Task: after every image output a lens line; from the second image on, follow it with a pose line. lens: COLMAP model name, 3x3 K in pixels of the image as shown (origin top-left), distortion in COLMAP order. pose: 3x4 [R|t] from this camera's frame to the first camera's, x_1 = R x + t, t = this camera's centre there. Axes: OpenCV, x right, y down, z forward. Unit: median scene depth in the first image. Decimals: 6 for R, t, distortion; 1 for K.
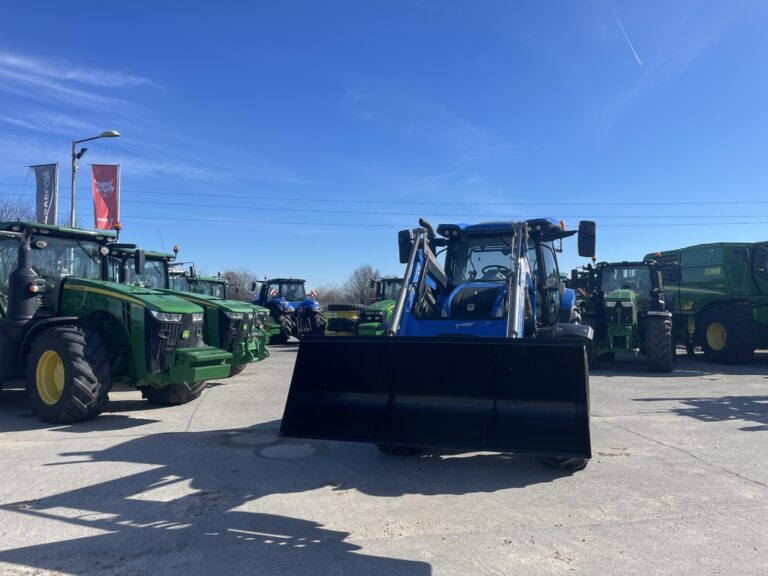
lens RADIAL K [[582.4, 0, 379.8], [0, 582.4, 287.6], [0, 0, 1]] dist [0.082118, -0.113245]
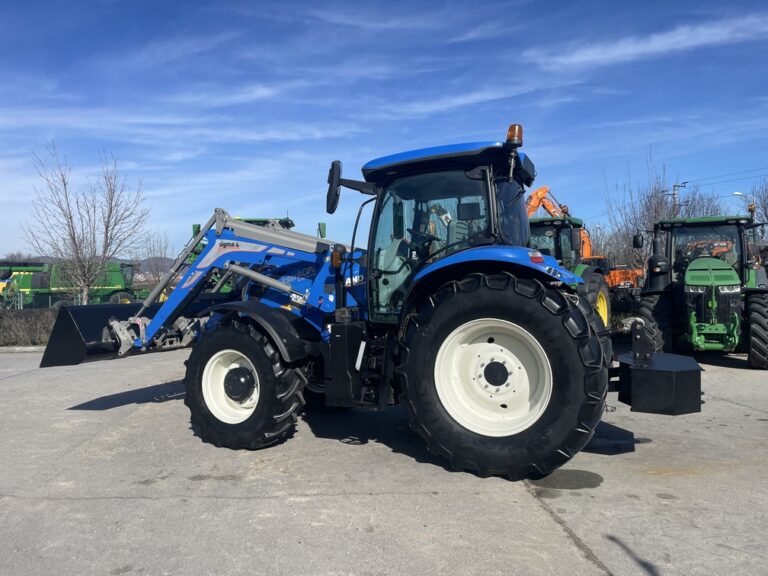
lens RADIAL K [[582.4, 0, 393.6], [0, 582.4, 293.7], [0, 0, 1]] dist [0.082118, -0.113245]
pose [[-0.063076, 0.014311, -0.997906, 0.404927], [0.049564, 0.998708, 0.011189, 0.016051], [0.996777, -0.048754, -0.063704, 0.423458]]
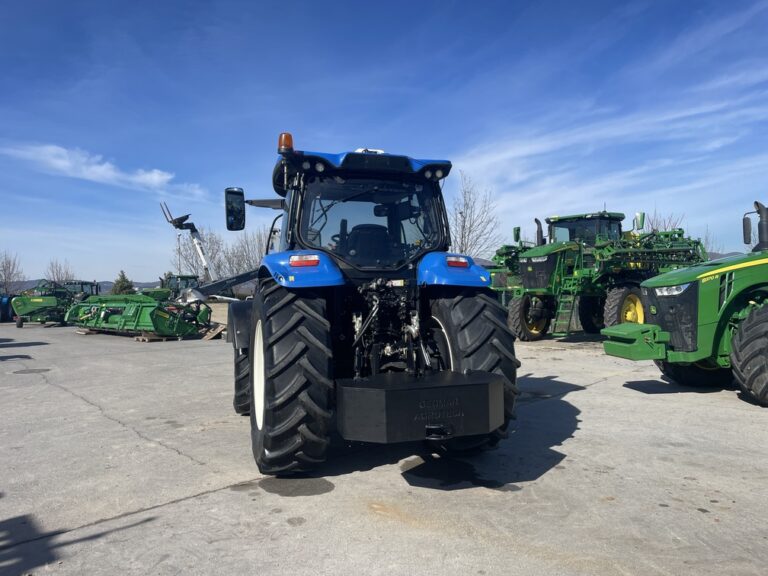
lens RADIAL K [[582.4, 0, 389.9], [0, 582.4, 276.2], [0, 0, 1]] dist [0.082118, -0.113245]
pose [[-0.799546, -0.001797, -0.600602, 0.265663], [0.039519, 0.997671, -0.055593, 0.029202], [0.599304, -0.068184, -0.797613, 0.703380]]
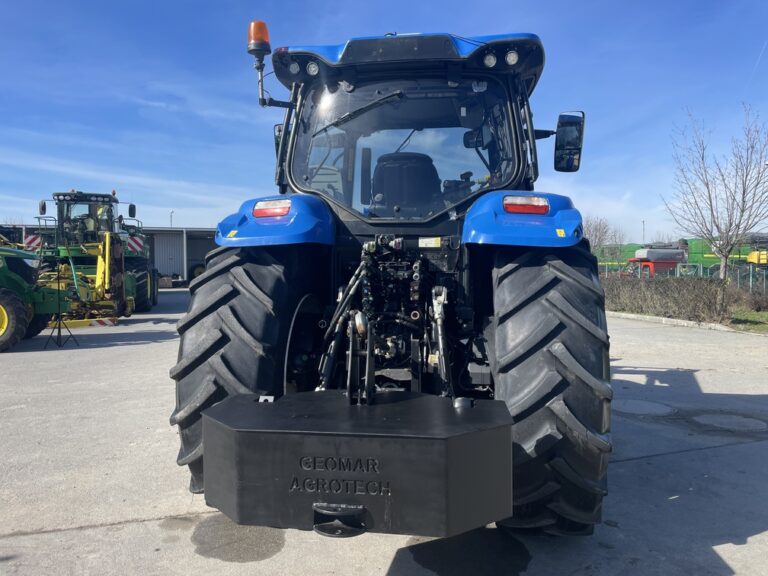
lens RADIAL K [[582.4, 0, 390.1], [0, 582.4, 281.6], [0, 0, 1]] dist [0.082118, -0.113245]
pose [[-0.985171, 0.009157, -0.171329, 0.133008], [0.011149, 0.999881, -0.010671, 0.030671], [0.171210, -0.012423, -0.985156, 0.652291]]
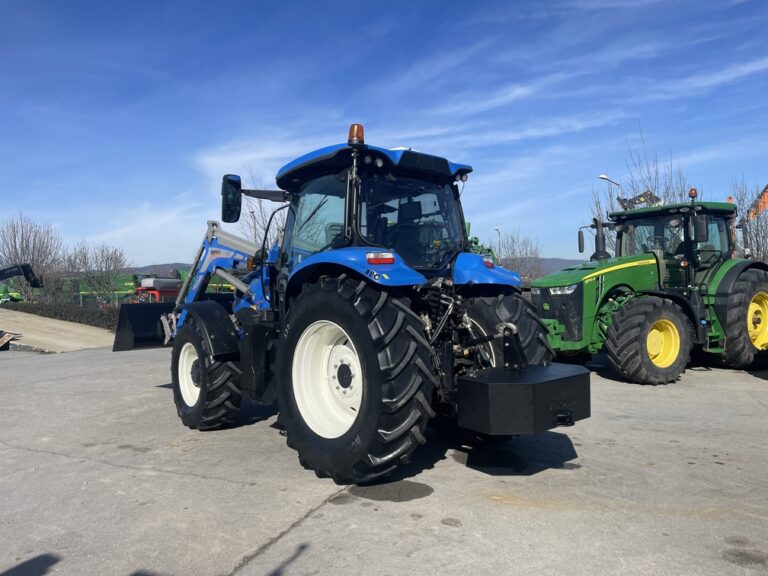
lens RADIAL K [[582.4, 0, 389.9], [0, 582.4, 280.7], [0, 0, 1]] dist [0.082118, -0.113245]
pose [[-0.484228, -0.002542, -0.874938, 0.359372], [0.050103, 0.998274, -0.030629, 0.023689], [0.873506, -0.058669, -0.483265, 0.595894]]
